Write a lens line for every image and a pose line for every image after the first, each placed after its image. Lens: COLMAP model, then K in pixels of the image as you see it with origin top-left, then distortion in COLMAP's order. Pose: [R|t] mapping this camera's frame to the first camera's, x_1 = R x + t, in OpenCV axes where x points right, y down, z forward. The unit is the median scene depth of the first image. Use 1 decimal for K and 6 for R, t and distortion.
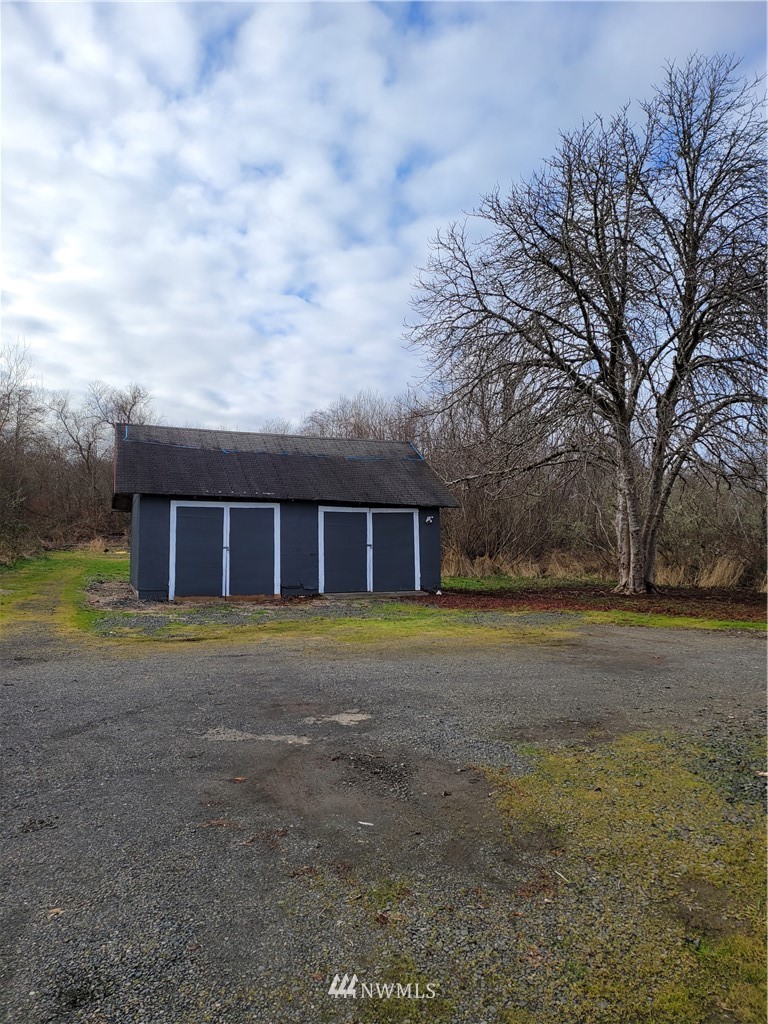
lens RADIAL K [[710.6, 0, 382.3], [0, 710.6, 512.4], [0, 0, 1]] dist [0.066054, -0.055273]
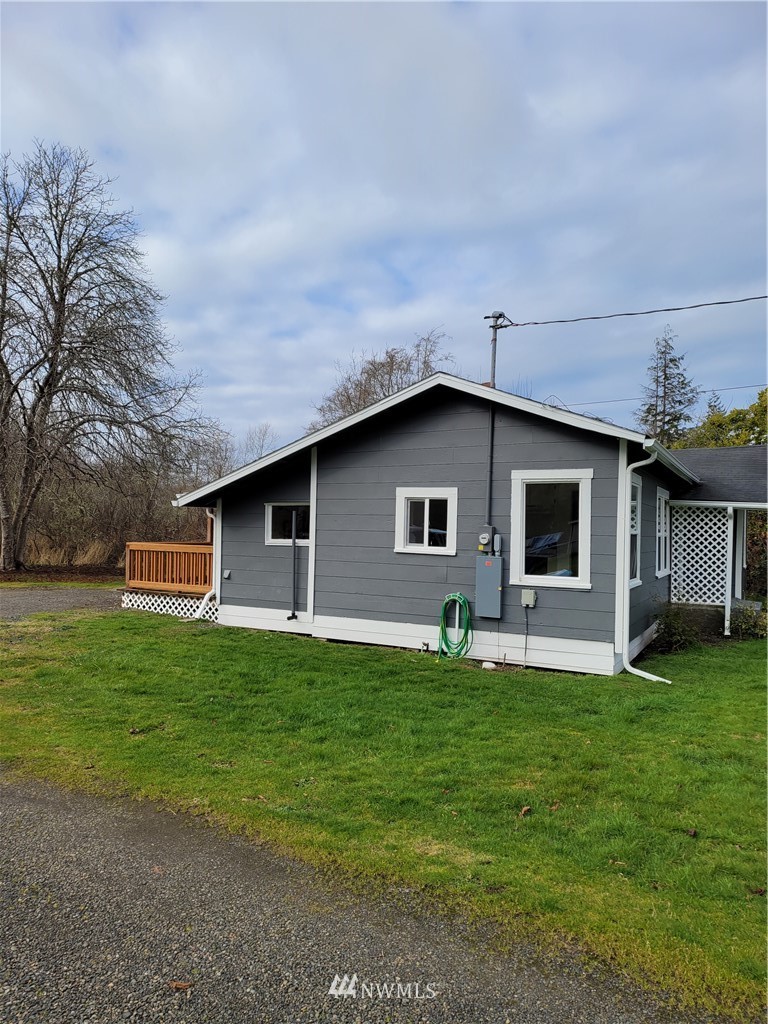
lens RADIAL K [[710.6, 0, 395.9], [0, 710.6, 521.9], [0, 0, 1]] dist [0.066054, -0.055273]
pose [[0.732037, 0.014991, 0.681100, 0.010831], [-0.036641, 0.999177, 0.017390, -0.014640], [-0.680279, -0.037687, 0.731984, -0.363939]]
